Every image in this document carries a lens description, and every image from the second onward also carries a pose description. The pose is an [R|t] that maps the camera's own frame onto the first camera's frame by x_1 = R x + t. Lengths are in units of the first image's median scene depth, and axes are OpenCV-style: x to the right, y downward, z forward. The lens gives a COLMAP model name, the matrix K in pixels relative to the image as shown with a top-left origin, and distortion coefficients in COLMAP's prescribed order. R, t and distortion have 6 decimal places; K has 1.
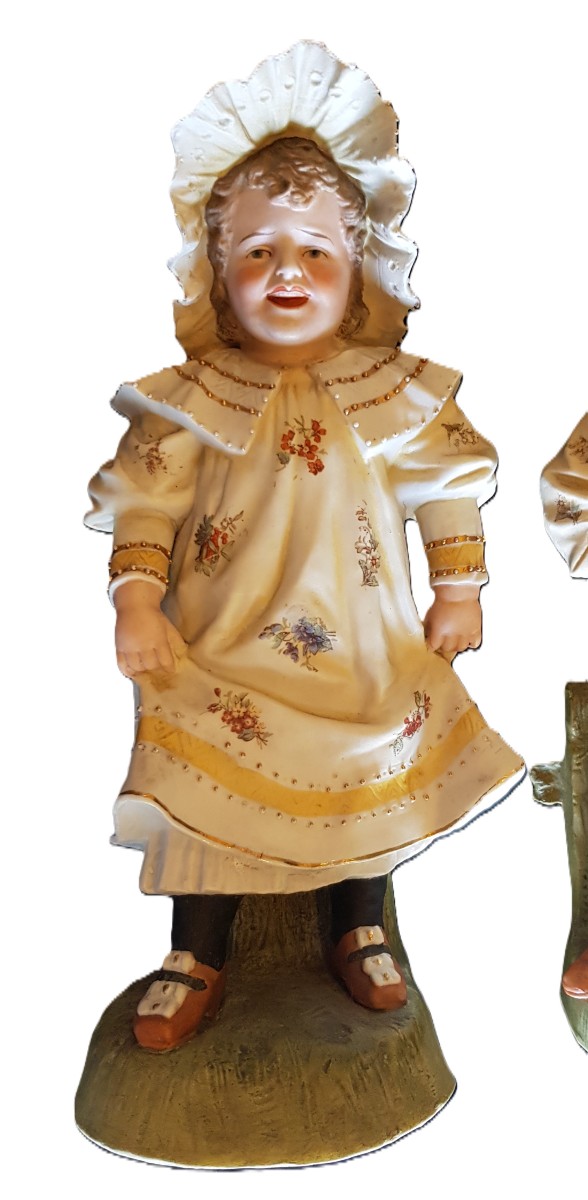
lens RADIAL K [[1032.5, 0, 294.0], [0, 1032.5, 600.0], [0, 0, 1]] dist [0.112148, -0.343920]
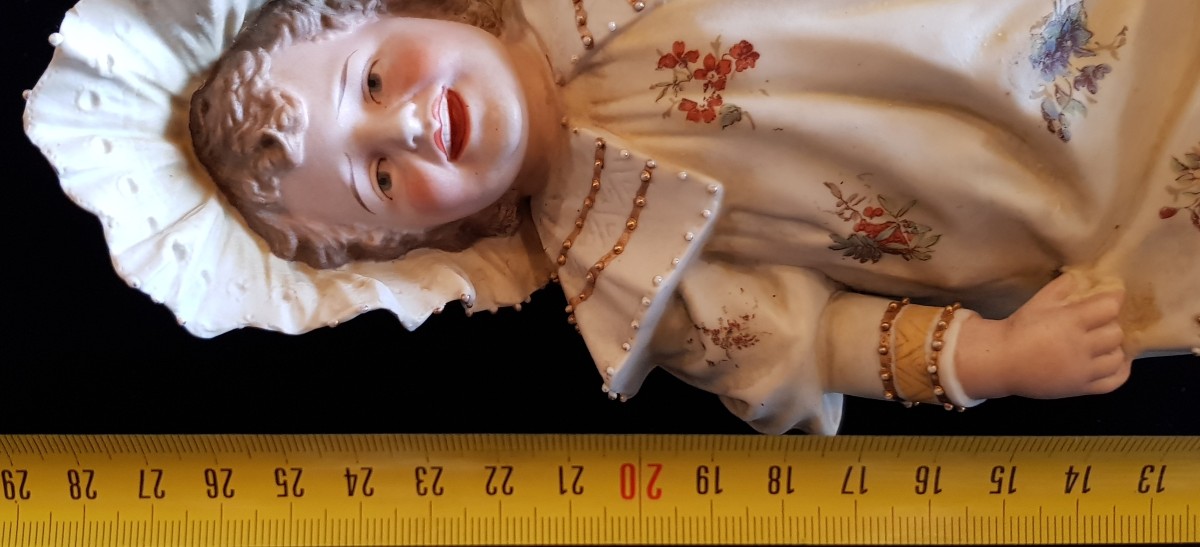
lens RADIAL K [[1151.8, 0, 558.2], [0, 1151.8, 312.6], [0, 0, 1]] dist [0.099682, -0.307251]
pose [[-0.064695, -0.977966, -0.198488, 0.015996], [0.988941, -0.036232, -0.143816, -0.141232], [0.133456, -0.205597, 0.969494, 0.355894]]
